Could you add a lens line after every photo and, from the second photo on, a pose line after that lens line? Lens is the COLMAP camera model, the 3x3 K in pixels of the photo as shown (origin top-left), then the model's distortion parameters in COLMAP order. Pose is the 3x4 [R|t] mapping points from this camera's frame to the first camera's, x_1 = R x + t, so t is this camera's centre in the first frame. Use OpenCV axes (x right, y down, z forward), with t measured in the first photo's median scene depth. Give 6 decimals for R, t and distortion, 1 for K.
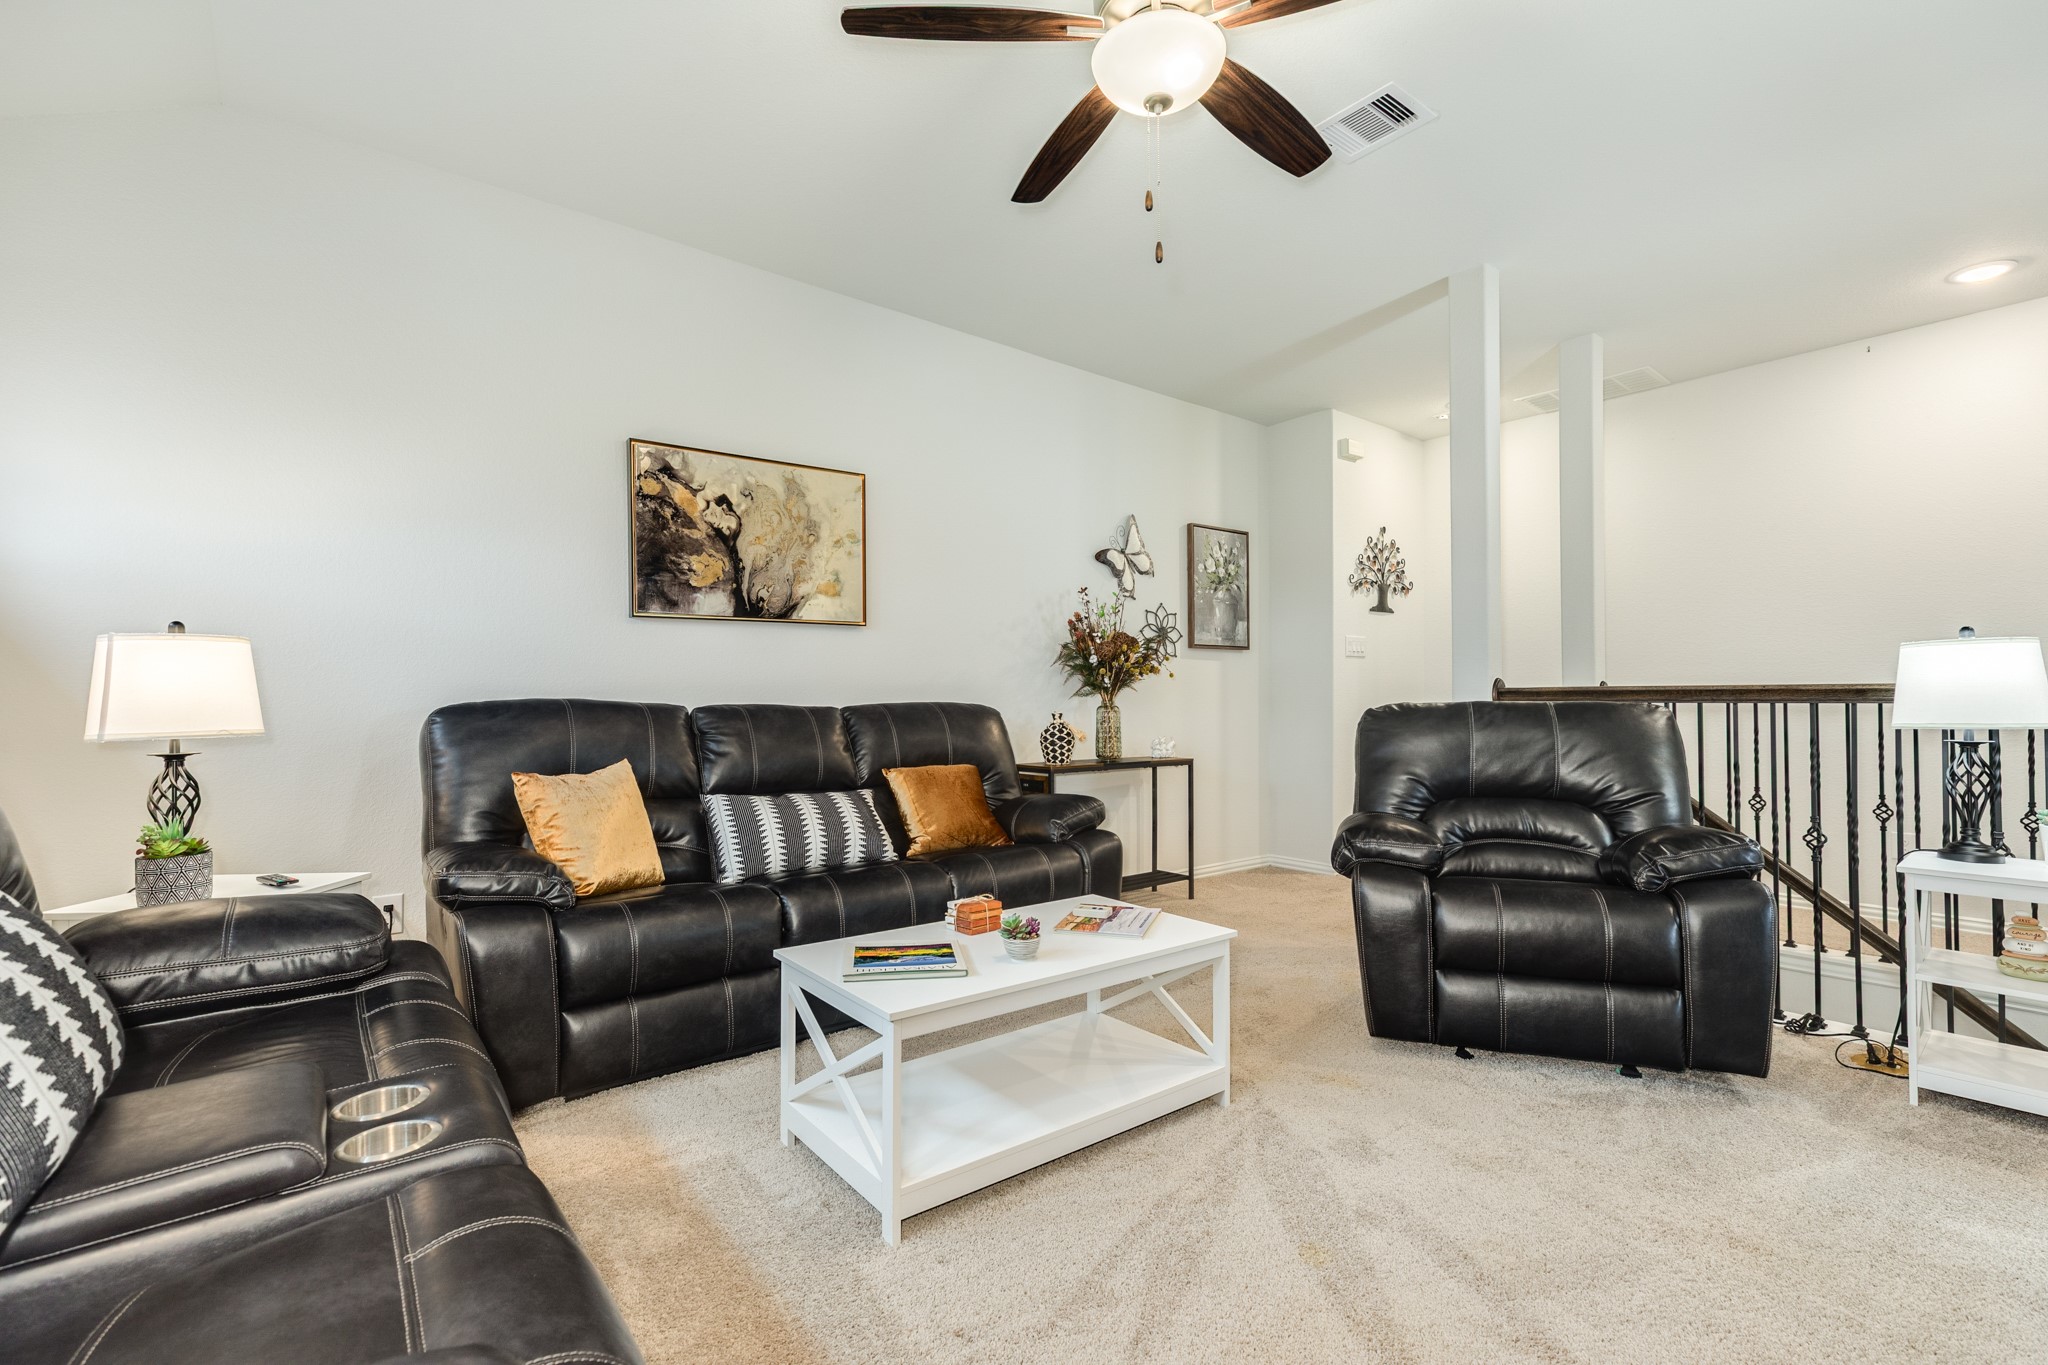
lens RADIAL K [[911.8, 0, 1033.1], [0, 911.8, 684.0], [0, 0, 1]] dist [0.009069, -0.000732]
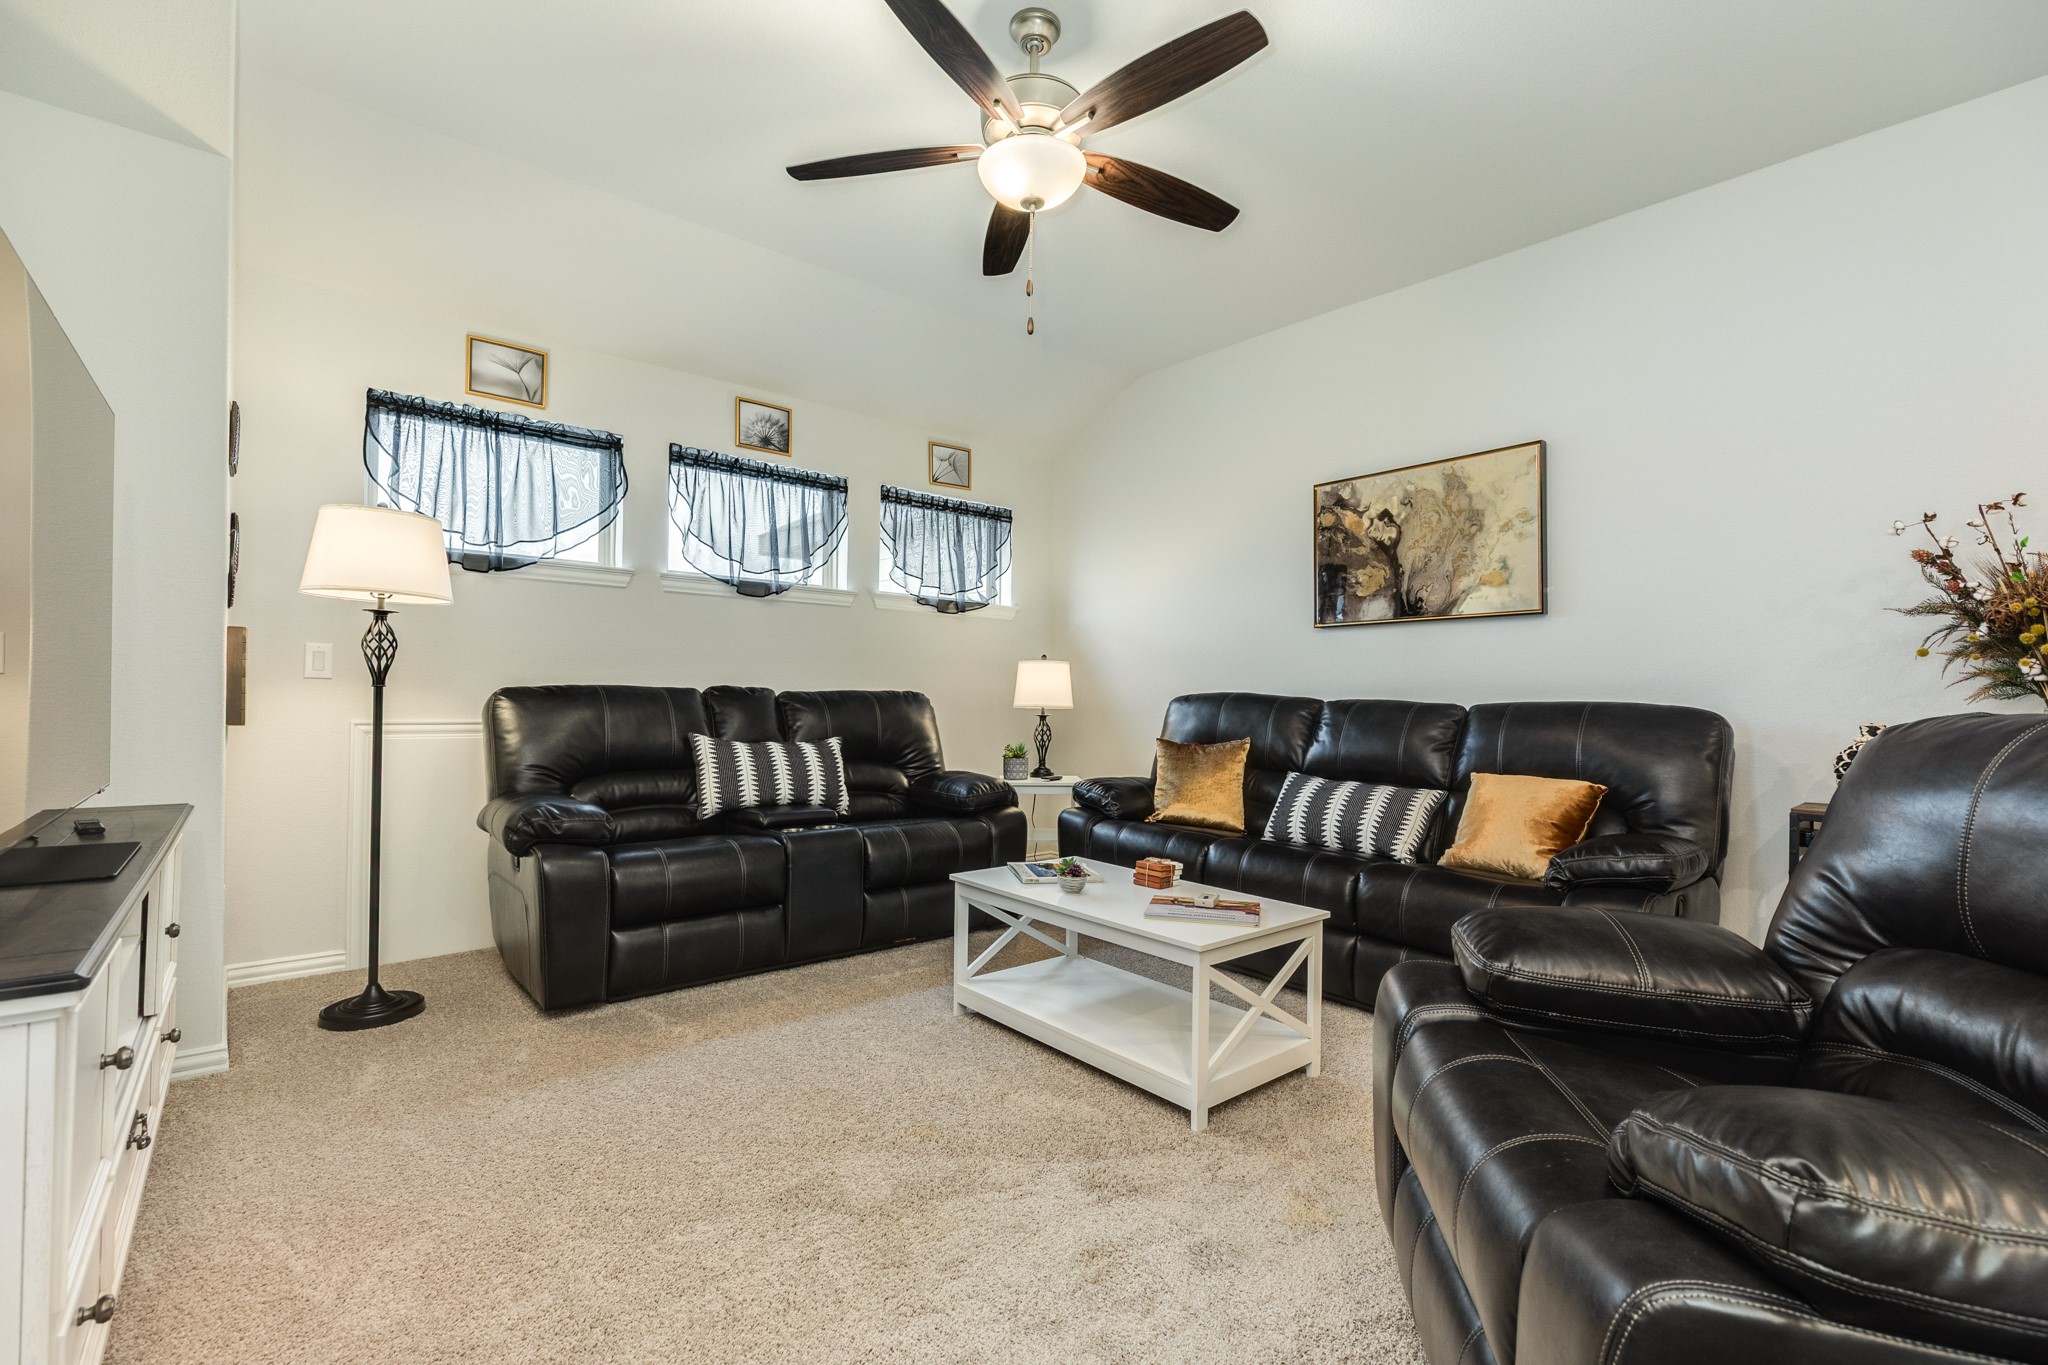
lens RADIAL K [[911.8, 0, 1033.0], [0, 911.8, 694.3], [0, 0, 1]] dist [0.009069, -0.000732]
pose [[0.050066, 0.000752, -0.998746, 0.738072], [-0.000728, 0.999999, 0.000716, 0.015228], [0.998746, 0.000691, 0.050066, 0.519330]]
